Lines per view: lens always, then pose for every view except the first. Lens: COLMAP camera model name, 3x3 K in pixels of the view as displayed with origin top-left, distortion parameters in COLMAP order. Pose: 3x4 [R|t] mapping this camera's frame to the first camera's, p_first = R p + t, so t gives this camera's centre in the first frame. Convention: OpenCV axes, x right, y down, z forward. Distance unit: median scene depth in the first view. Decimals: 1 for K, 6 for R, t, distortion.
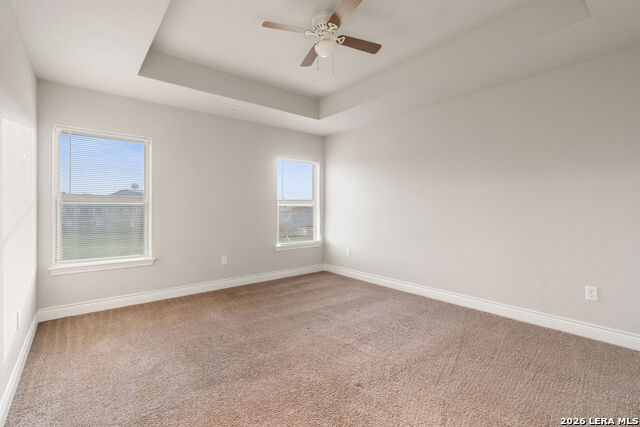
lens RADIAL K [[291.3, 0, 317.3], [0, 291.3, 210.8], [0, 0, 1]] dist [-0.000632, -0.000104]
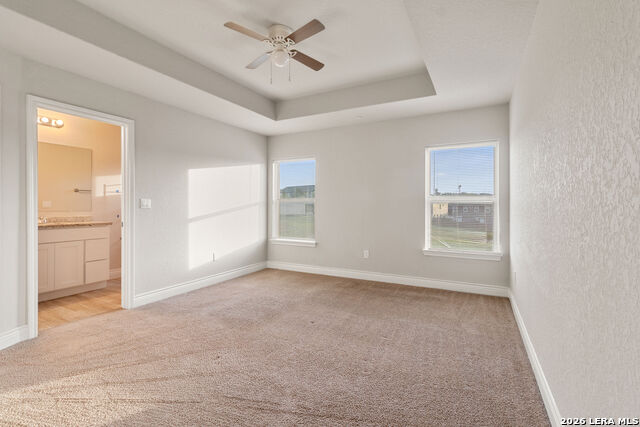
lens RADIAL K [[291.3, 0, 317.2], [0, 291.3, 209.7], [0, 0, 1]] dist [-0.000632, -0.000104]
pose [[0.362517, 0.008782, -0.931936, 0.568865], [-0.006280, 0.999956, 0.006980, -0.001752], [0.931956, 0.003322, 0.362556, 0.394182]]
